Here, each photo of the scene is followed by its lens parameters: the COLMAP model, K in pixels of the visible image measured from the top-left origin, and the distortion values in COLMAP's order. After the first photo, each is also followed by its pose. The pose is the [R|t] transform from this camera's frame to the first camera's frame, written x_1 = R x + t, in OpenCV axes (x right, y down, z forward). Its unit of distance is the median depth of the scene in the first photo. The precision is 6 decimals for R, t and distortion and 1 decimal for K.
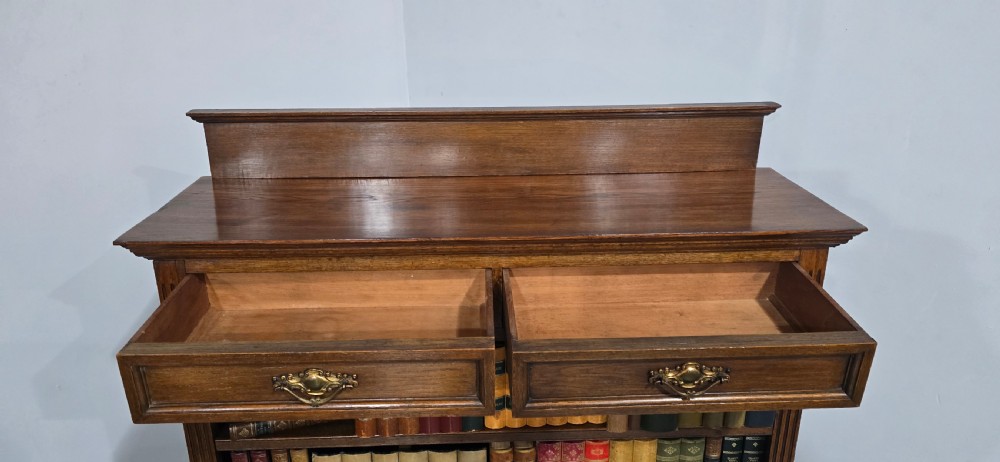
lens RADIAL K [[686.6, 0, 494.7], [0, 686.6, 227.0], [0, 0, 1]] dist [0.070048, -0.068441]
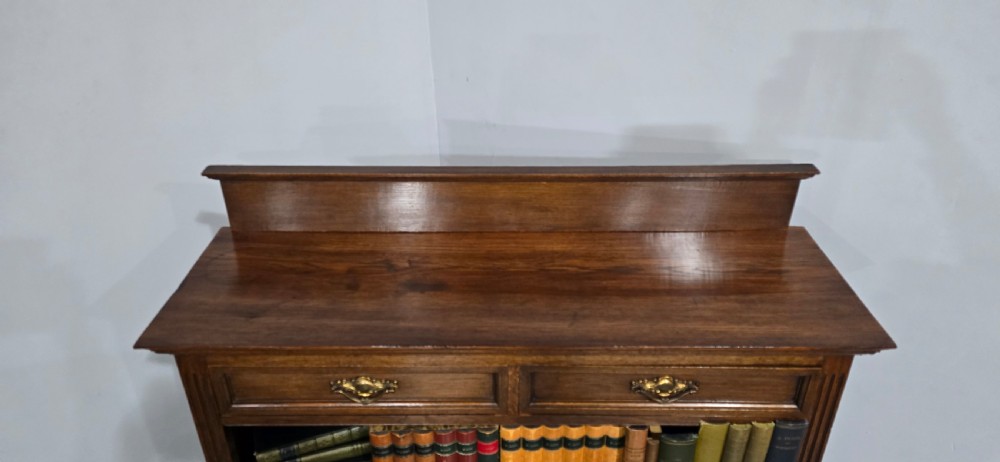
lens RADIAL K [[686.6, 0, 500.4], [0, 686.6, 226.2], [0, 0, 1]] dist [0.070048, -0.068441]
pose [[0.999151, 0.020549, -0.035716, 0.013926], [-0.014392, 0.986220, 0.164813, -0.267150], [0.038610, -0.164159, 0.985678, 0.040771]]
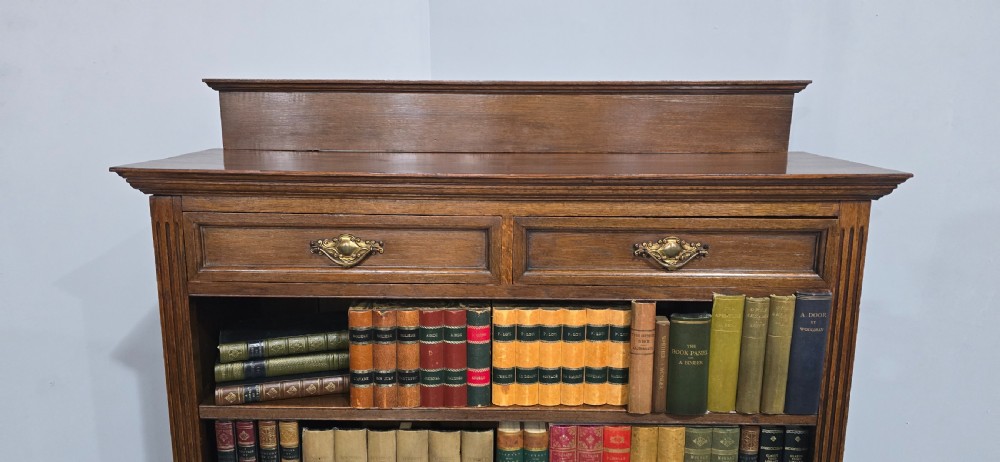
lens RADIAL K [[686.6, 0, 491.8], [0, 686.6, 226.1], [0, 0, 1]] dist [0.070048, -0.068441]
pose [[0.998646, 0.020462, -0.047834, 0.023228], [-0.027327, 0.988672, -0.147587, 0.187452], [0.044272, 0.148694, 0.987892, 0.067587]]
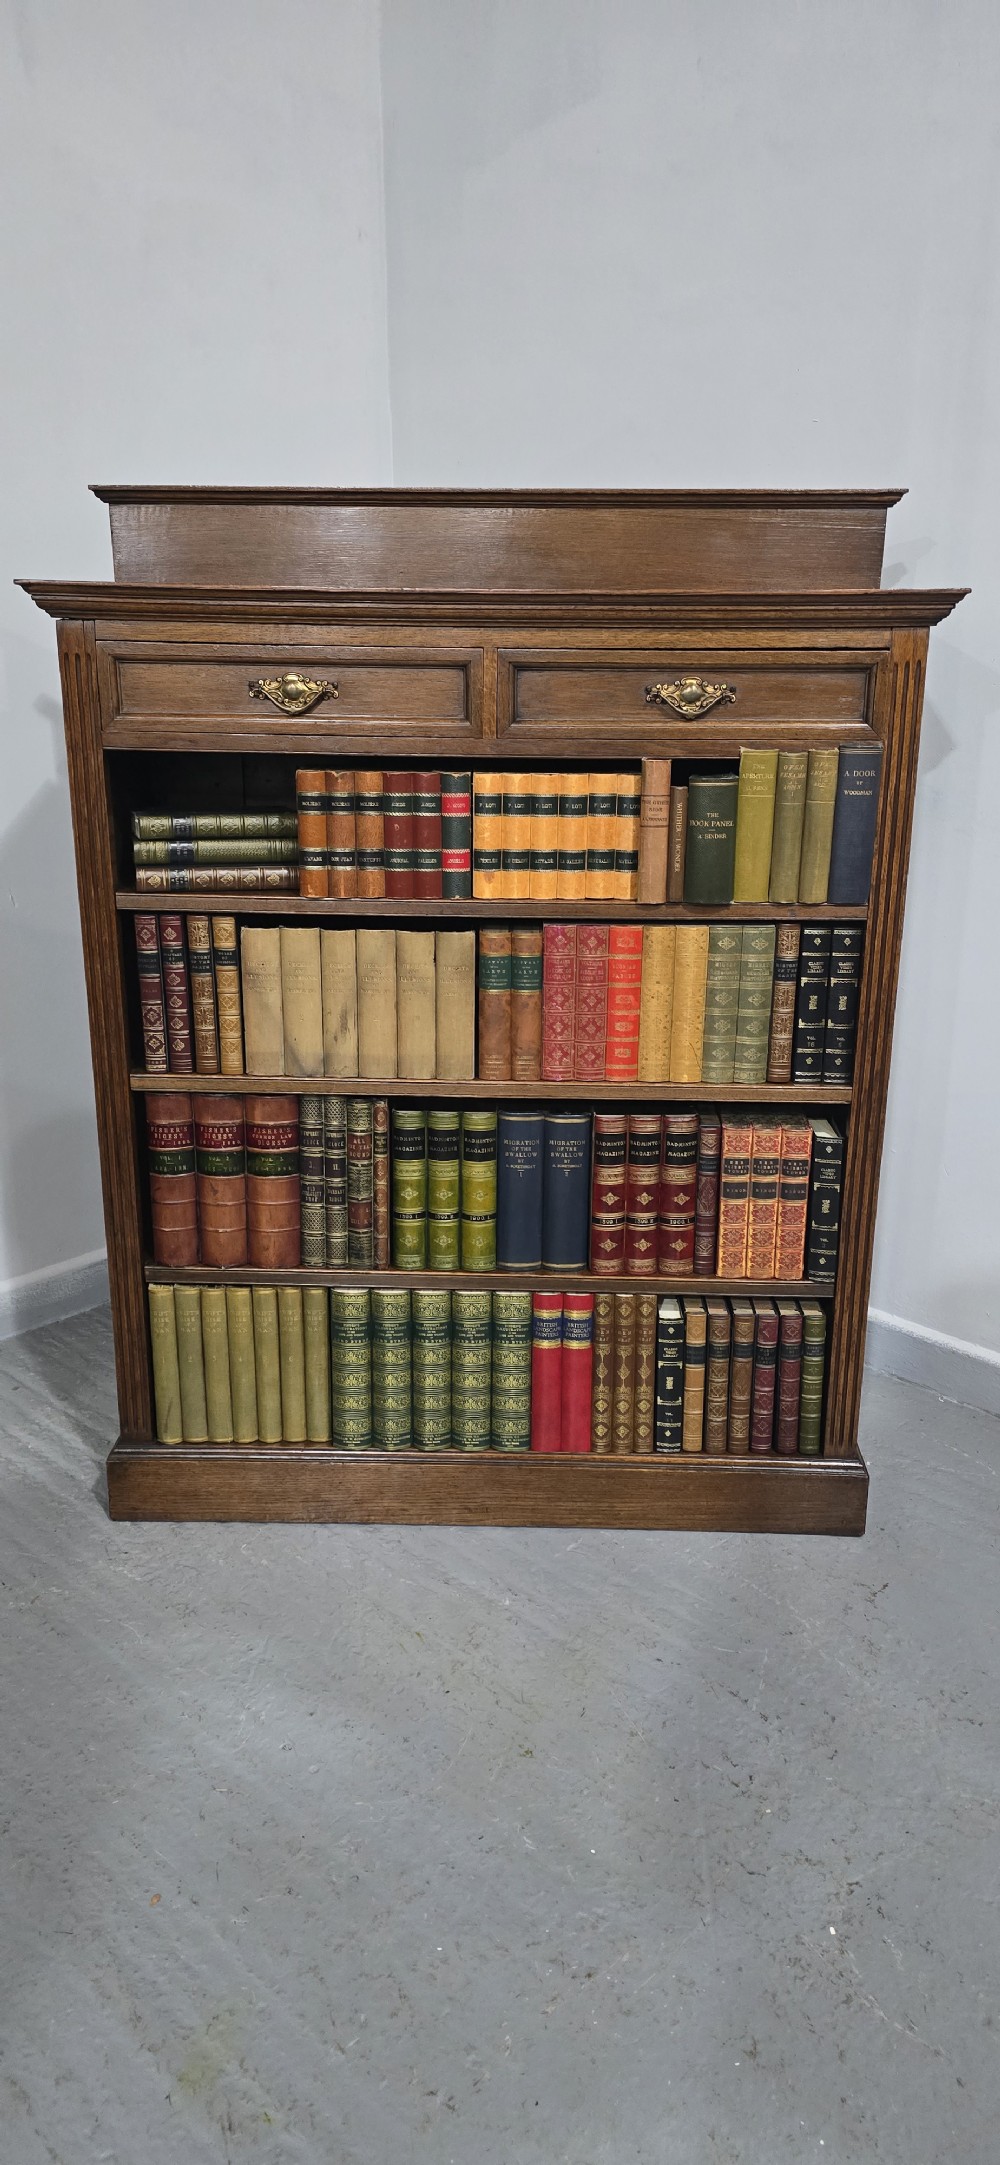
lens RADIAL K [[1486.6, 0, 503.6], [0, 1486.6, 1075.7], [0, 0, 1]] dist [0.070048, -0.068441]
pose [[0.997764, 0.032559, -0.058371, 0.114848], [-0.035052, 0.998494, -0.042213, 0.533473], [0.056909, 0.044165, 0.997402, -0.562217]]
